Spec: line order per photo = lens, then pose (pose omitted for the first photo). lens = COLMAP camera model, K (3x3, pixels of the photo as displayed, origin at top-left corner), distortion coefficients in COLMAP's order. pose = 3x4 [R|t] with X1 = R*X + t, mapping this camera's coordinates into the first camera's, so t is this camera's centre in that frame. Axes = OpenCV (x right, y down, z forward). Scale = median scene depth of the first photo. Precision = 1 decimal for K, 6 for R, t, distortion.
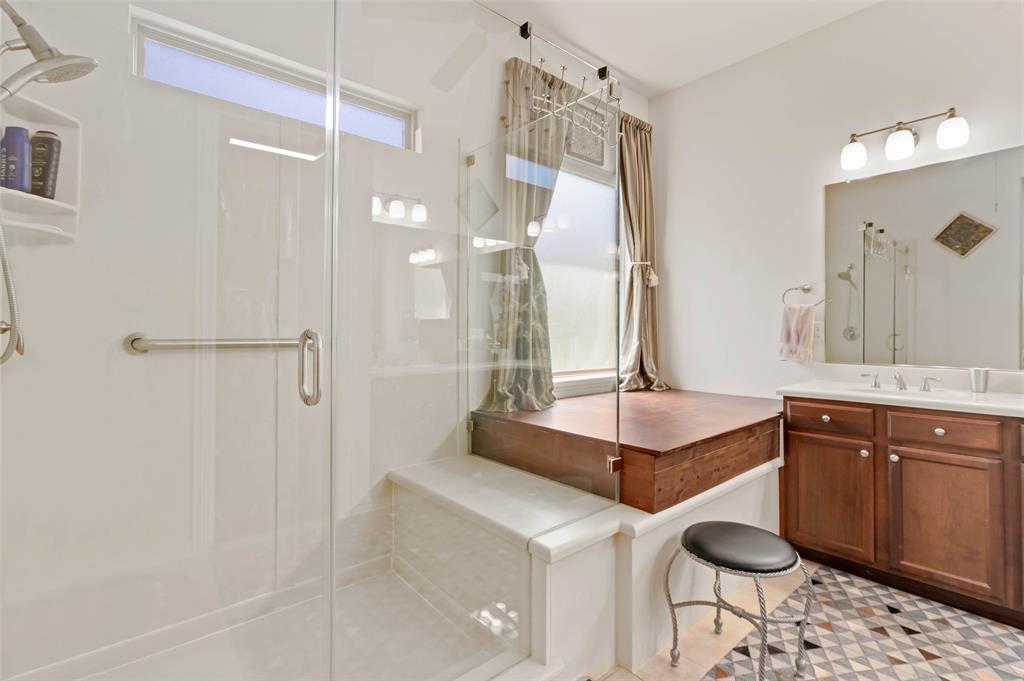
lens RADIAL K [[474.8, 0, 517.9], [0, 474.8, 330.3], [0, 0, 1]] dist [-0.005915, 0.000513]
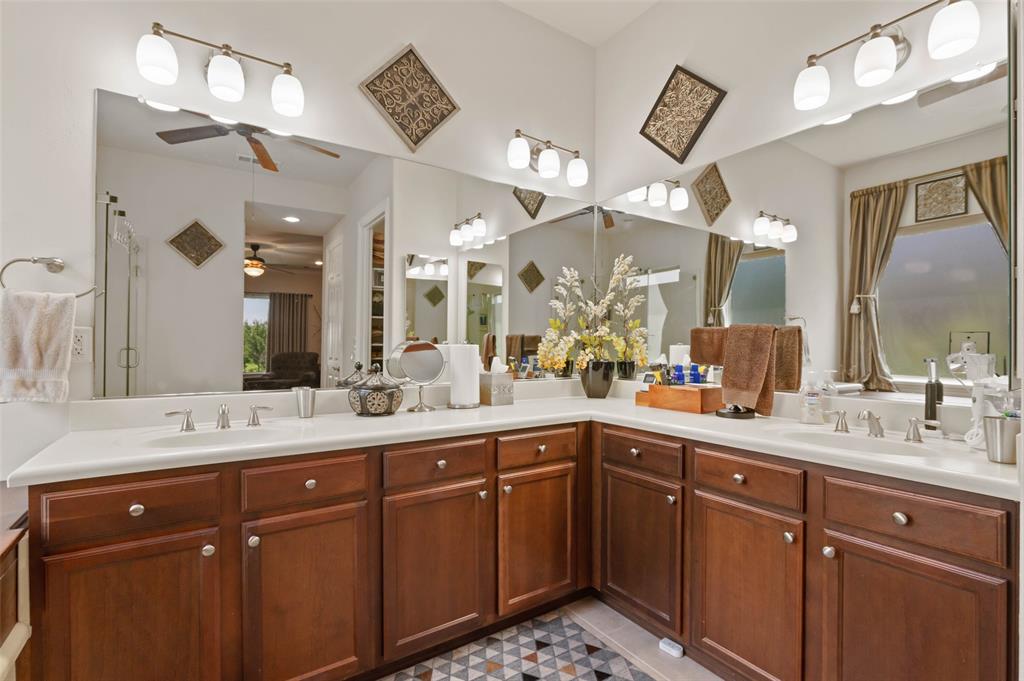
lens RADIAL K [[474.8, 0, 520.6], [0, 474.8, 349.9], [0, 0, 1]] dist [-0.005915, 0.000513]
pose [[0.132519, -0.003711, 0.991173, 0.151847], [-0.009254, 0.999945, 0.004981, 0.001330], [-0.991137, -0.009832, 0.132478, 0.415397]]
